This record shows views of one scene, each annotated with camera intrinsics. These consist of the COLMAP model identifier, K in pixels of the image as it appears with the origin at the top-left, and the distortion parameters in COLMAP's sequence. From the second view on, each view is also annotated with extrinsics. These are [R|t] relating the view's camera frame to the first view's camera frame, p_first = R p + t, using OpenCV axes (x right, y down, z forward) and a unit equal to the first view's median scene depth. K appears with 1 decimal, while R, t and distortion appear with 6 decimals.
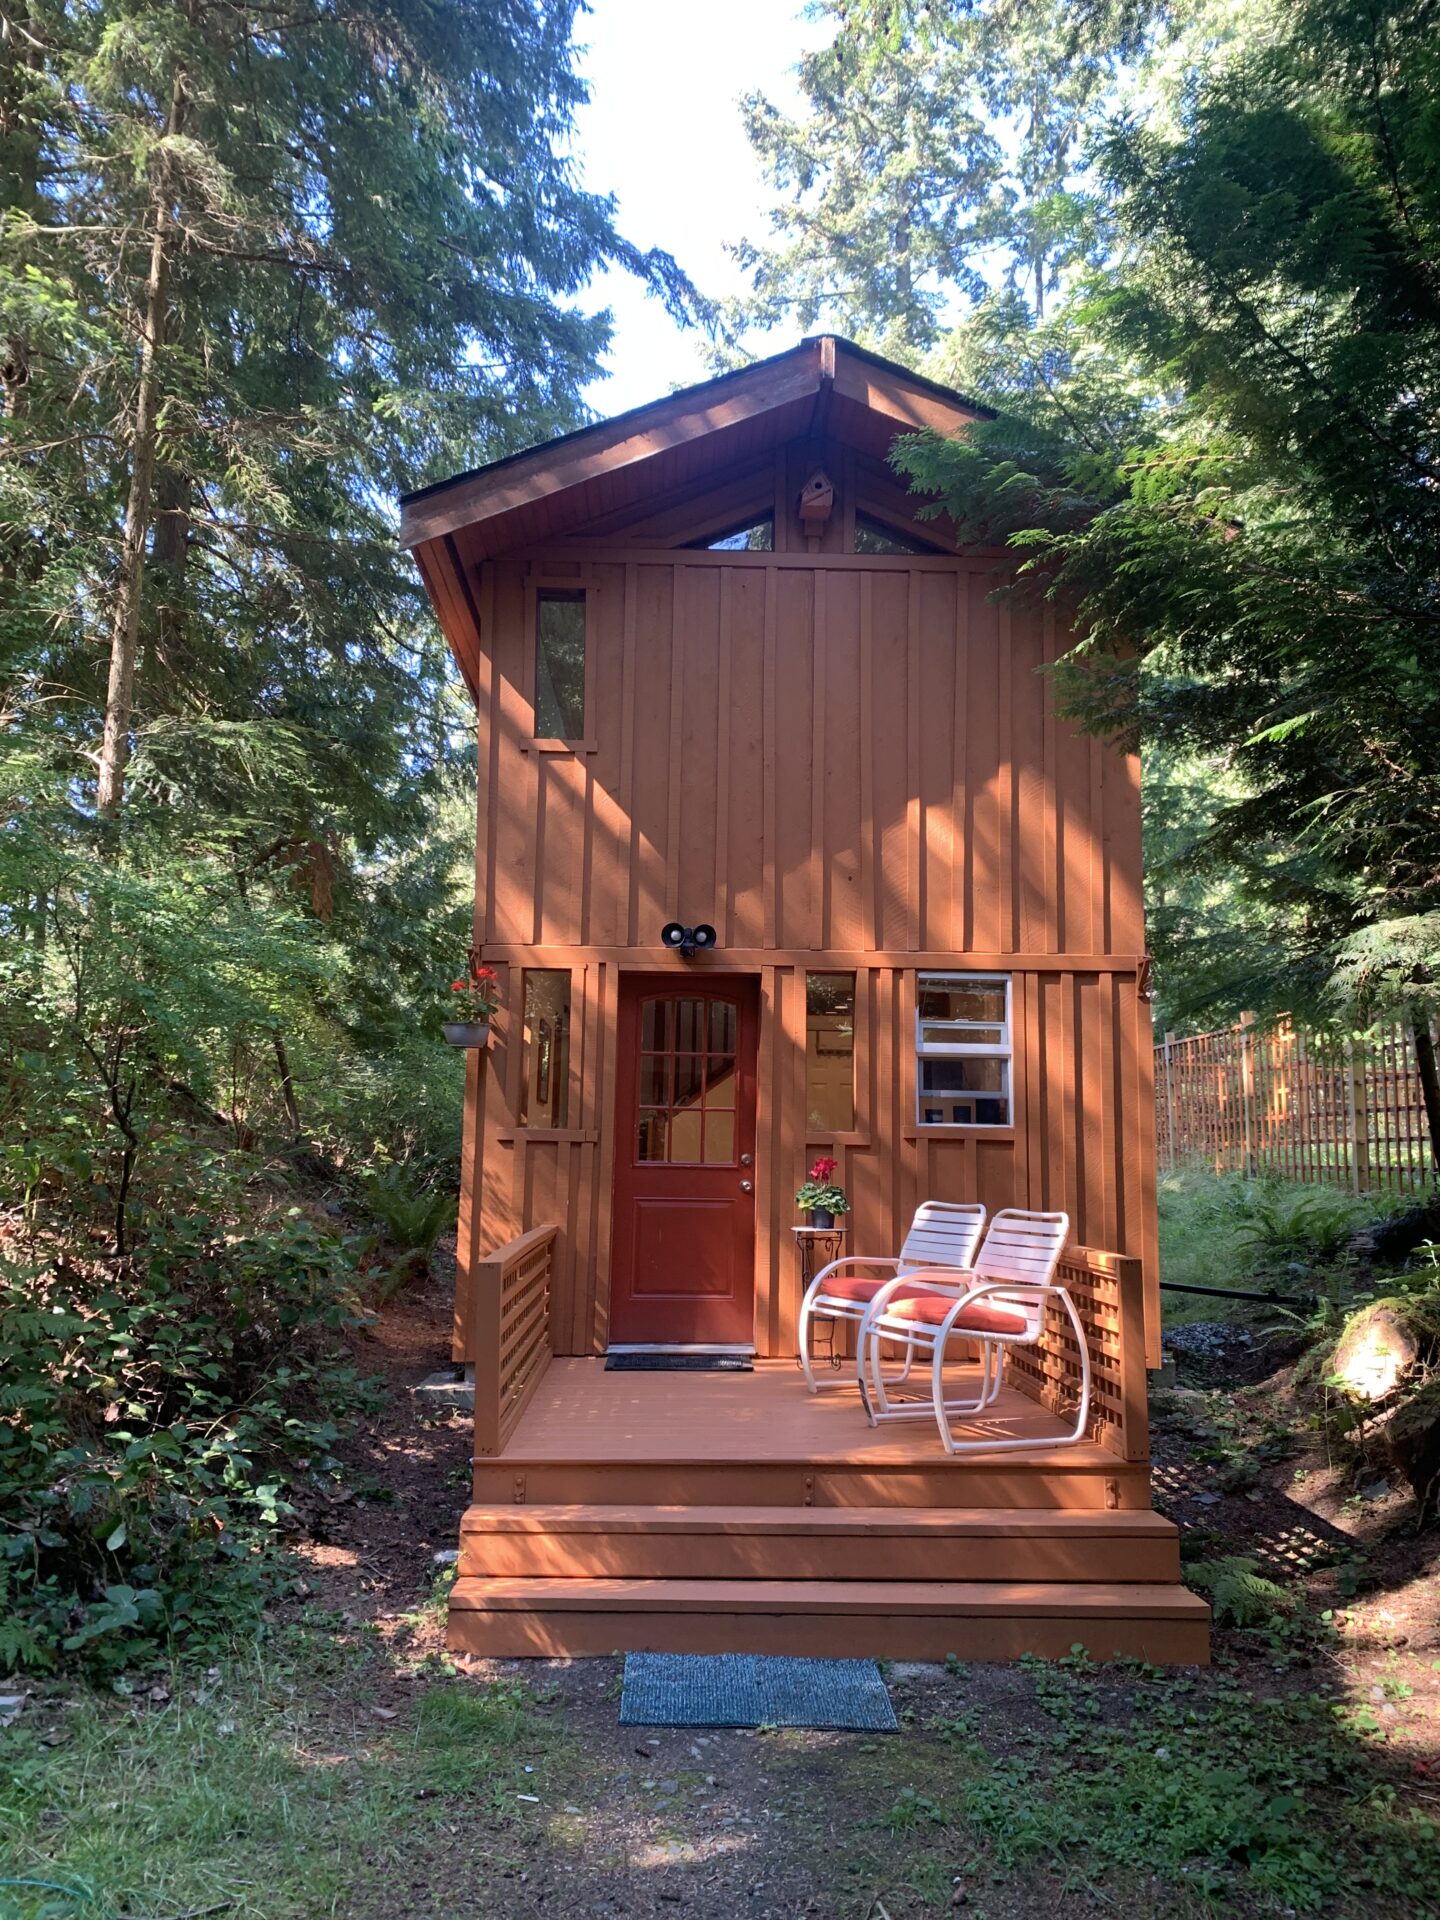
lens RADIAL K [[1457.7, 0, 725.7], [0, 1457.7, 938.7], [0, 0, 1]] dist [0.201510, -0.000925]
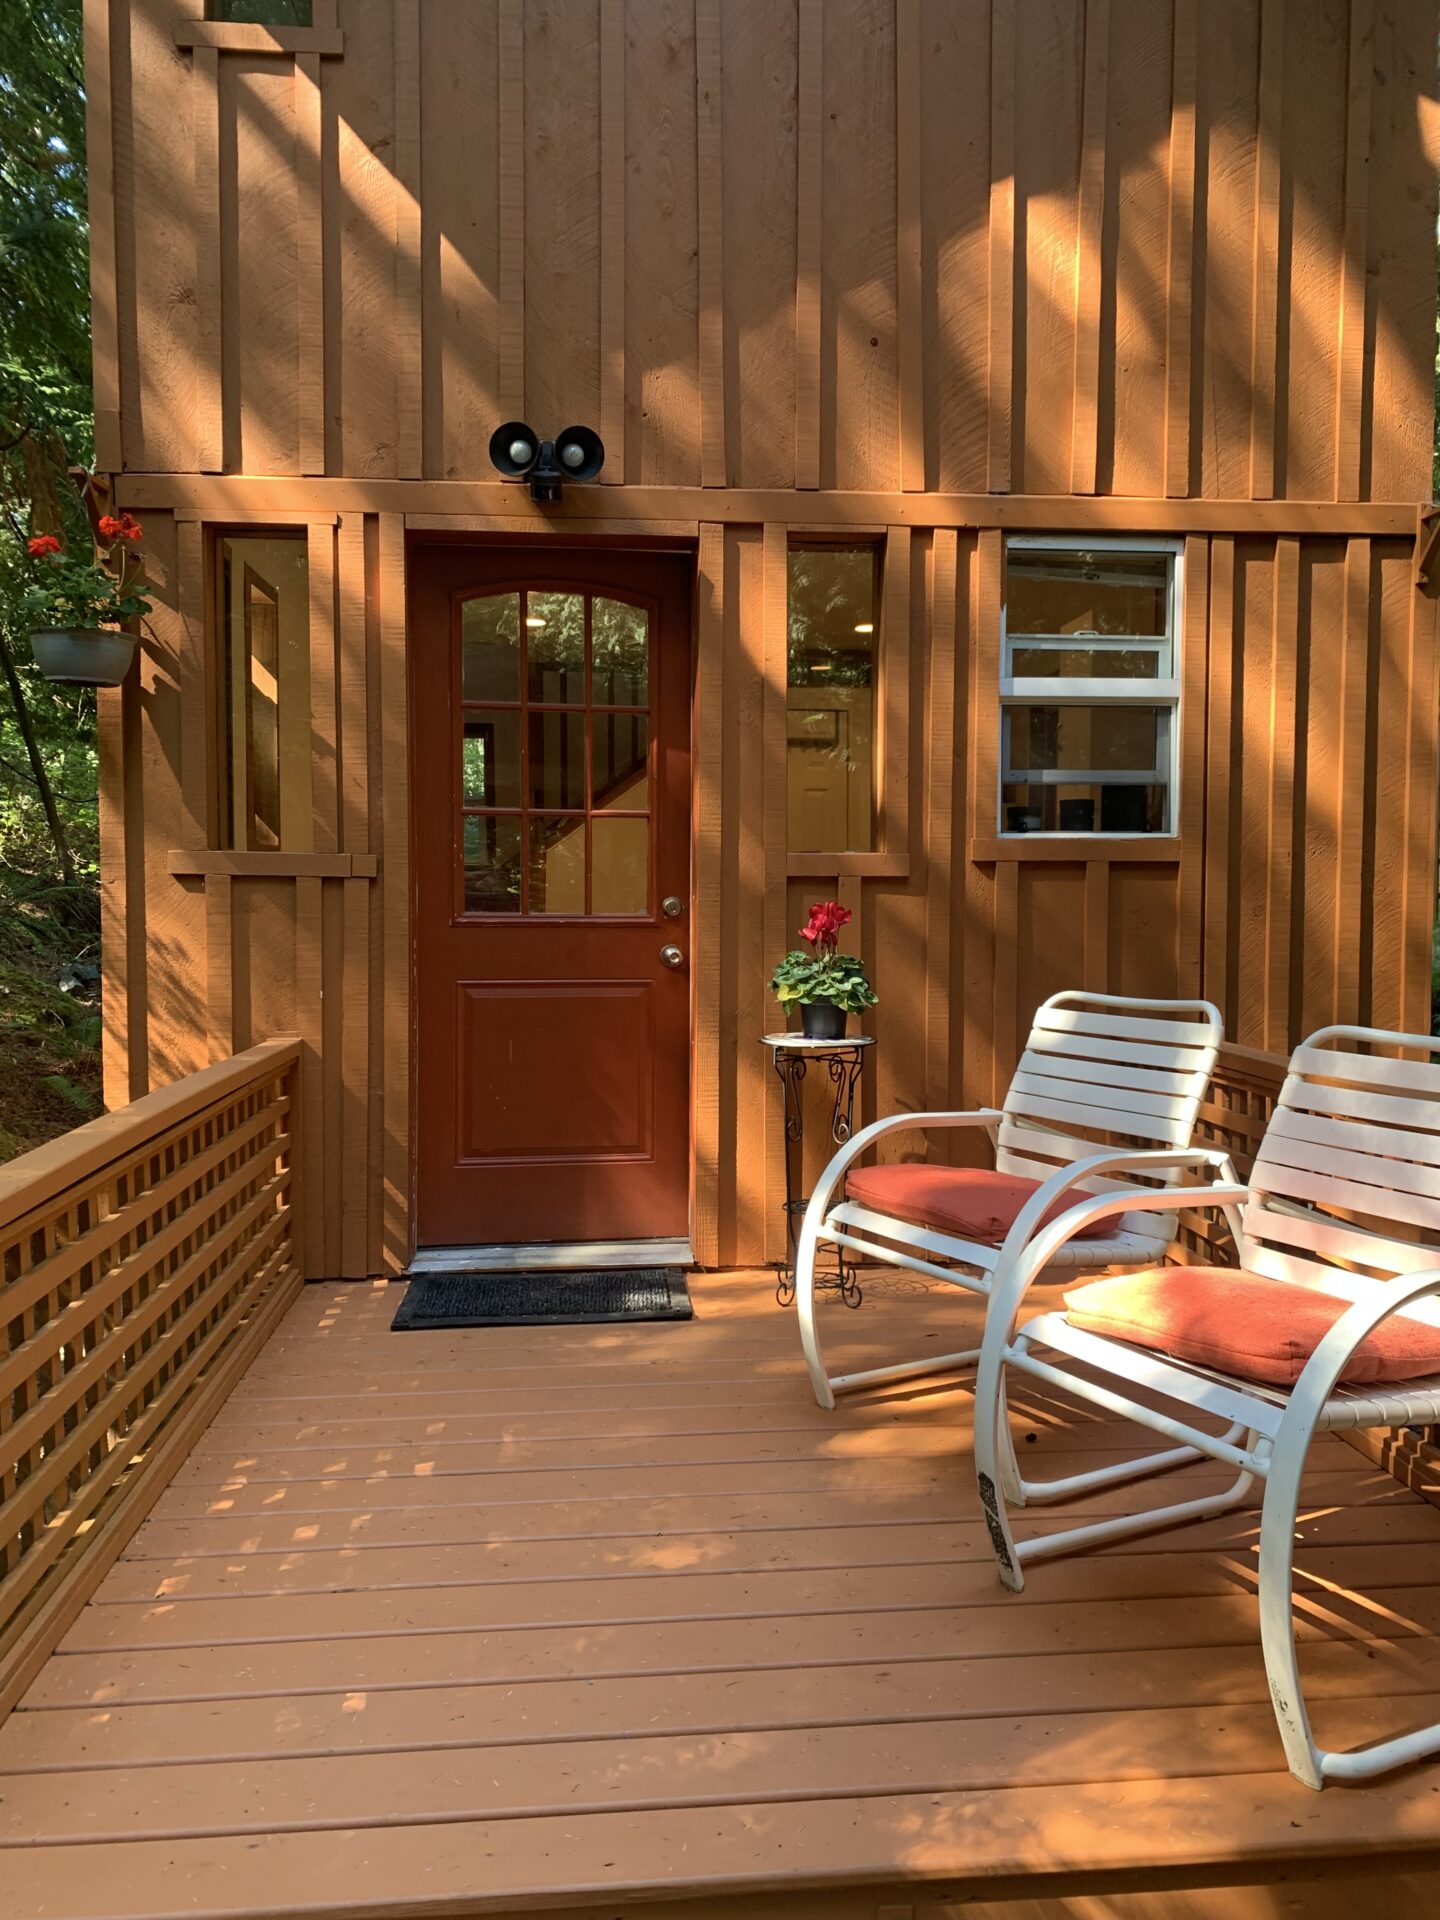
lens RADIAL K [[1454.0, 0, 720.0], [0, 1454.0, 960.0], [0, 0, 1]] dist [0.004809, -0.004859]
pose [[0.998601, -0.016121, 0.050361, 0.004735], [0.006045, 0.980953, 0.194149, 0.068510], [-0.052532, -0.193573, 0.979679, 0.485895]]
